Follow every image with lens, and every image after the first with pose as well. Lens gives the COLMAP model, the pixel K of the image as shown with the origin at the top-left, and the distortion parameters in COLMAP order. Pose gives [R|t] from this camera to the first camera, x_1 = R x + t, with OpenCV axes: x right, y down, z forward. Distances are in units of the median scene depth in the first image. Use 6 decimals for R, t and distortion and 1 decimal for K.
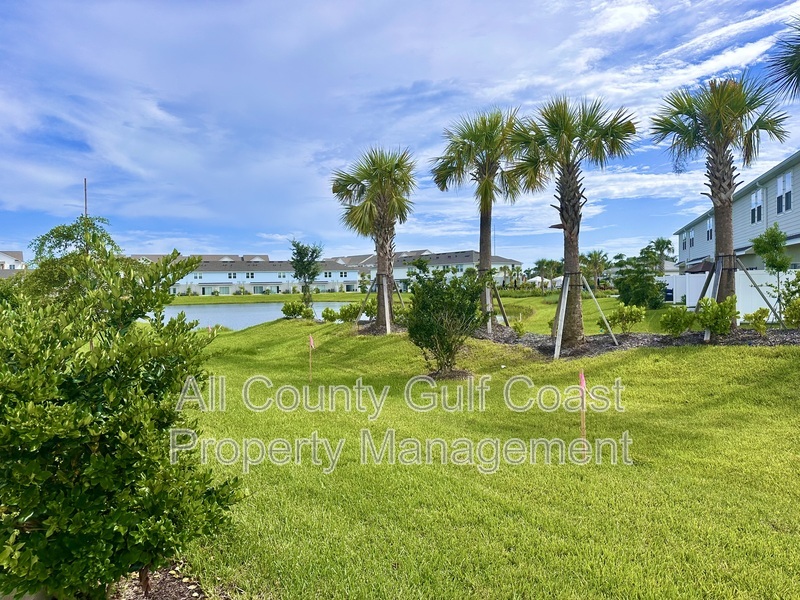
lens RADIAL K [[557.0, 0, 400.0], [0, 557.0, 300.0], [0, 0, 1]] dist [-0.007372, -0.007622]
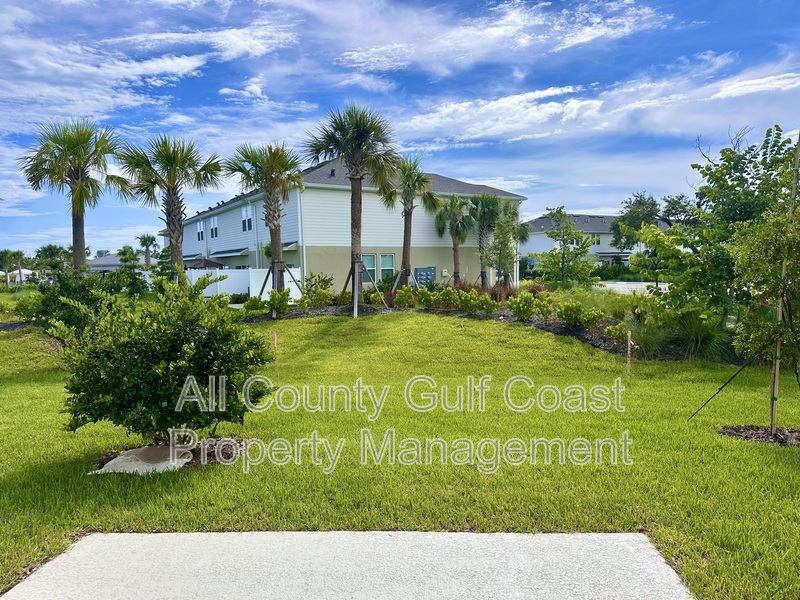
lens RADIAL K [[563.3, 0, 400.0], [0, 563.3, 300.0], [0, 0, 1]] dist [-0.000989, -0.061574]
pose [[0.602948, -0.036439, 0.796948, -0.105702], [0.024987, 0.999329, 0.026788, -0.001679], [-0.797389, 0.003762, 0.603454, -0.048023]]
